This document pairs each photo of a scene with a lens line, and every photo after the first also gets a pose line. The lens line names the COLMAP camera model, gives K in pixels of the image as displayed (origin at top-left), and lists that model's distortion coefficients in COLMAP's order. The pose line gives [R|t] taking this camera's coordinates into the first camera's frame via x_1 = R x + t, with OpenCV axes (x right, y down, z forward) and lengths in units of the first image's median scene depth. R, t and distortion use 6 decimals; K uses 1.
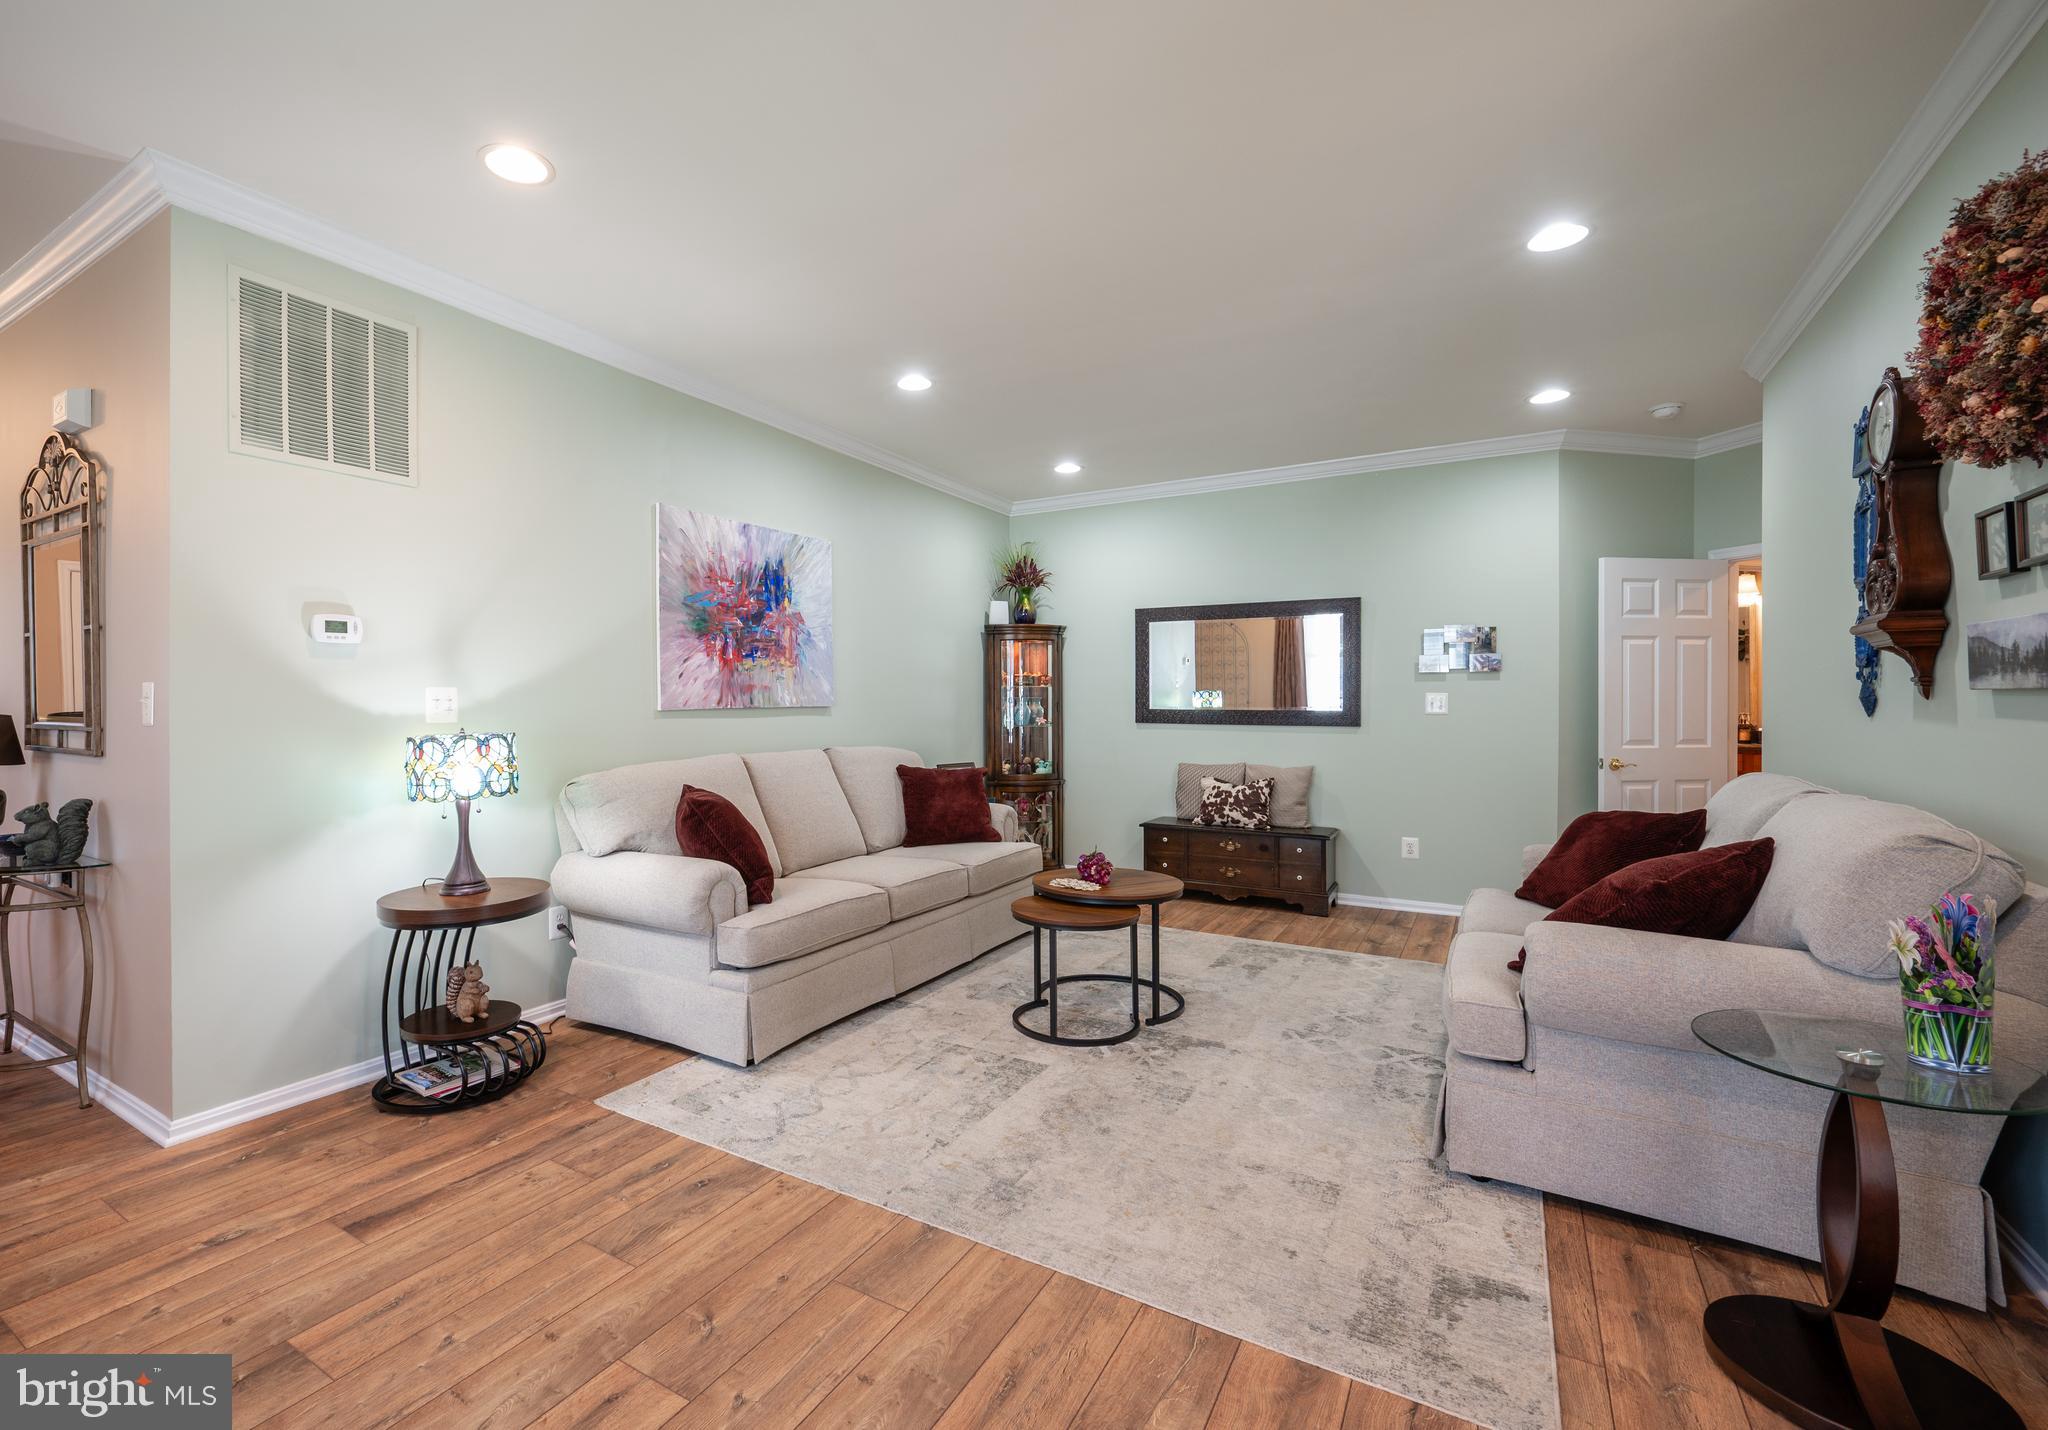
lens RADIAL K [[884.1, 0, 982.0], [0, 884.1, 715.1], [0, 0, 1]] dist [-0.008799, -0.000238]
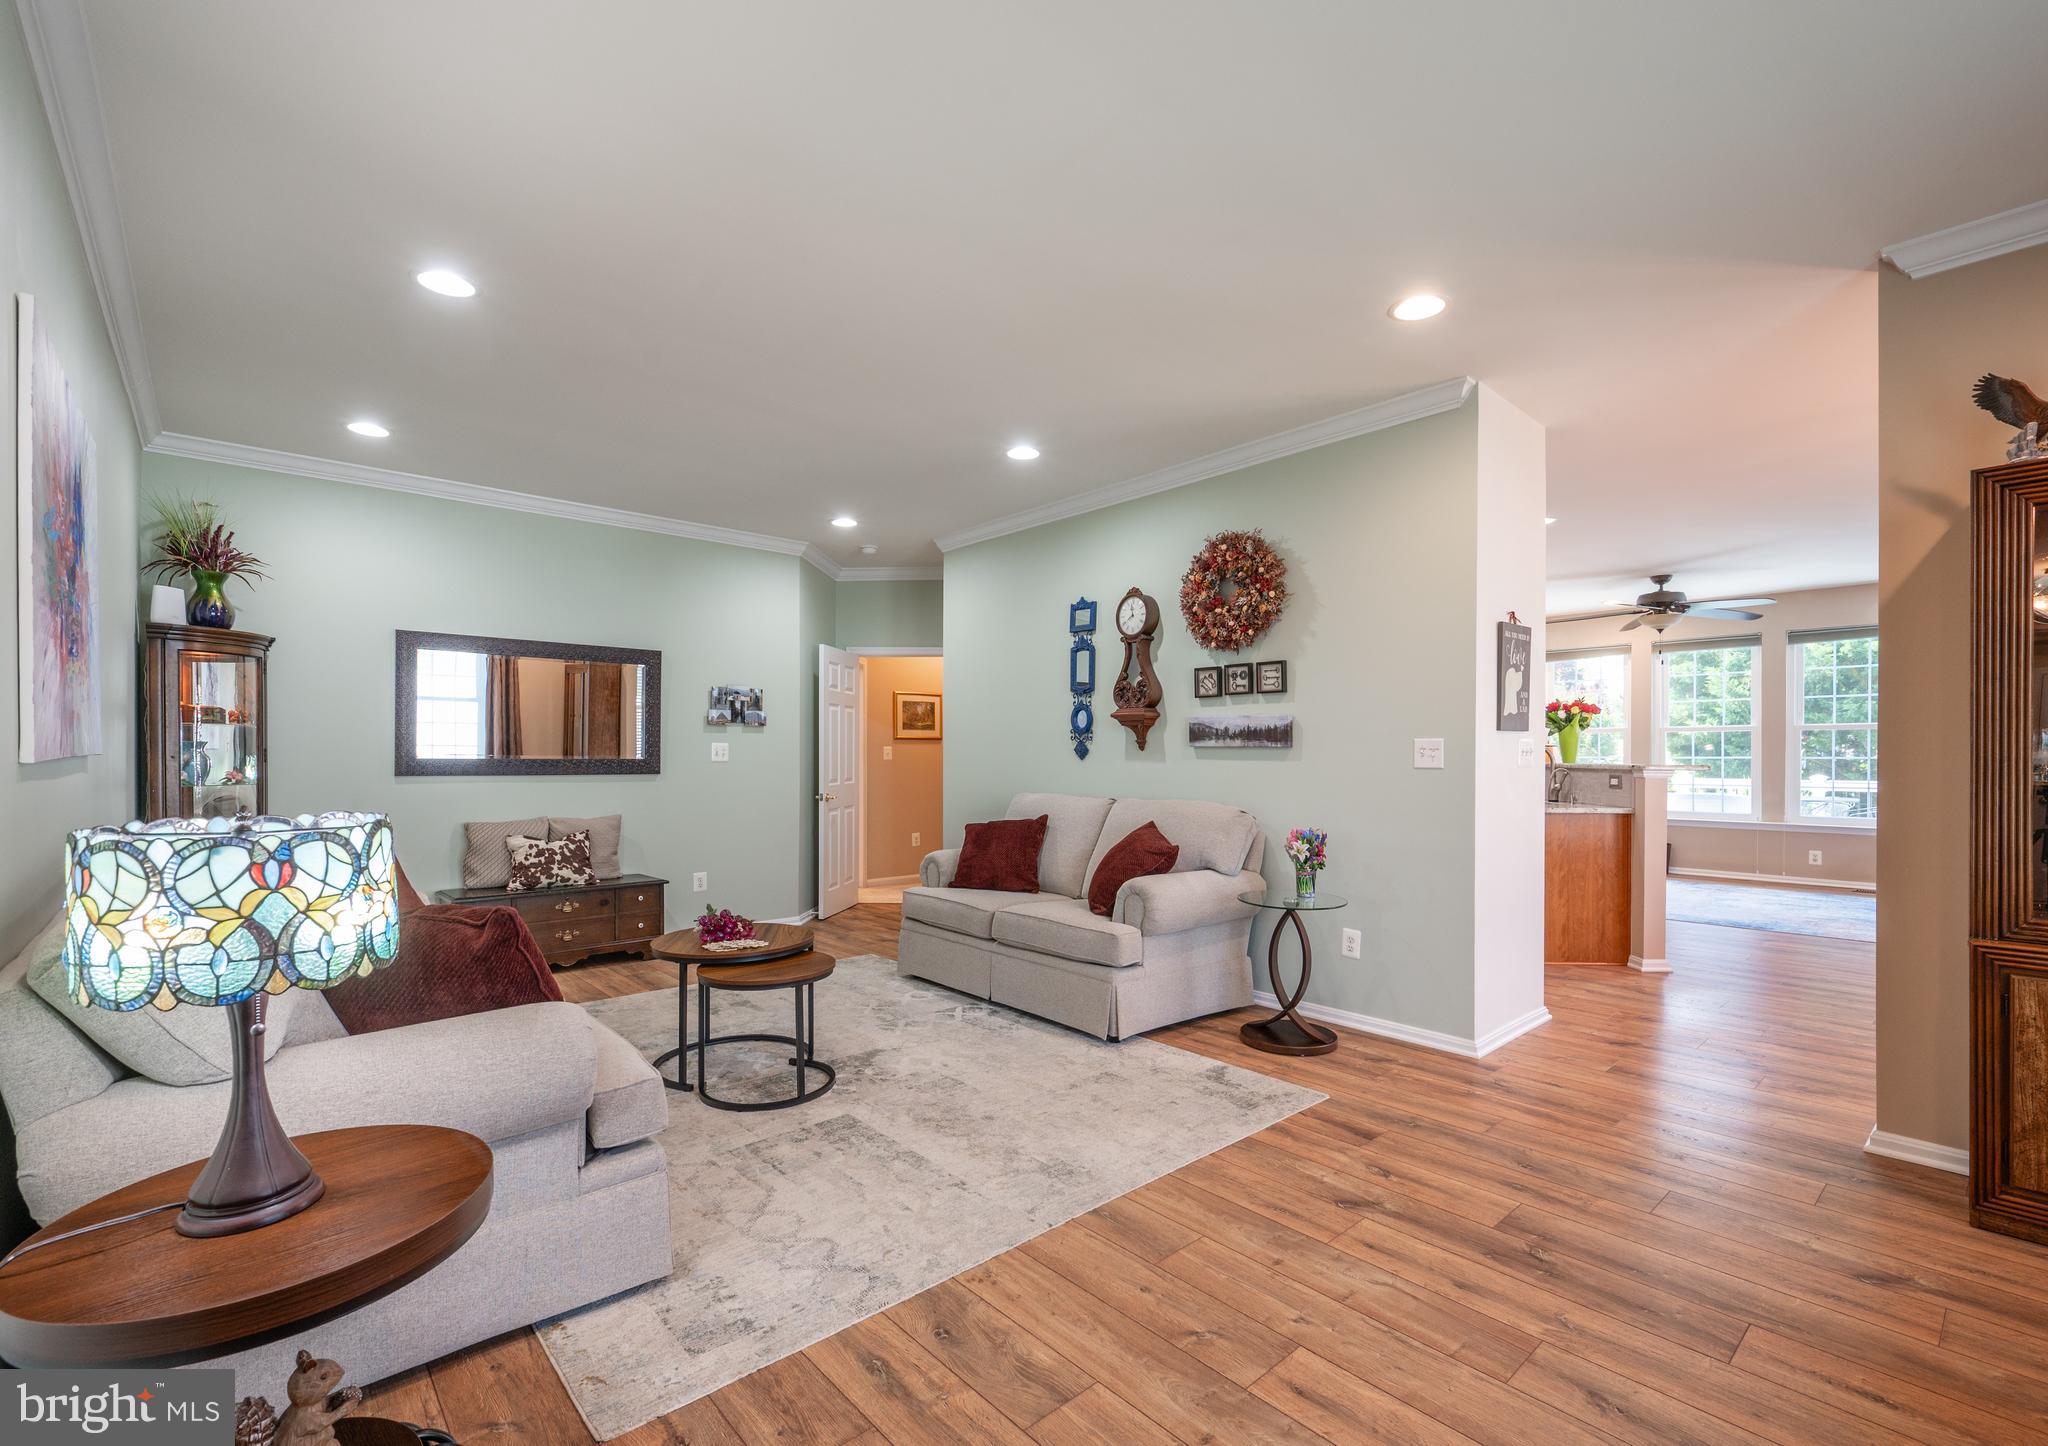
lens RADIAL K [[889.8, 0, 993.8], [0, 889.8, 758.5], [0, 0, 1]] dist [0.002443, -0.000023]
pose [[0.324516, -0.003517, 0.945874, -0.691167], [0.009907, 0.999951, 0.000319, -0.002695], [-0.945828, 0.009267, 0.324535, 0.432866]]
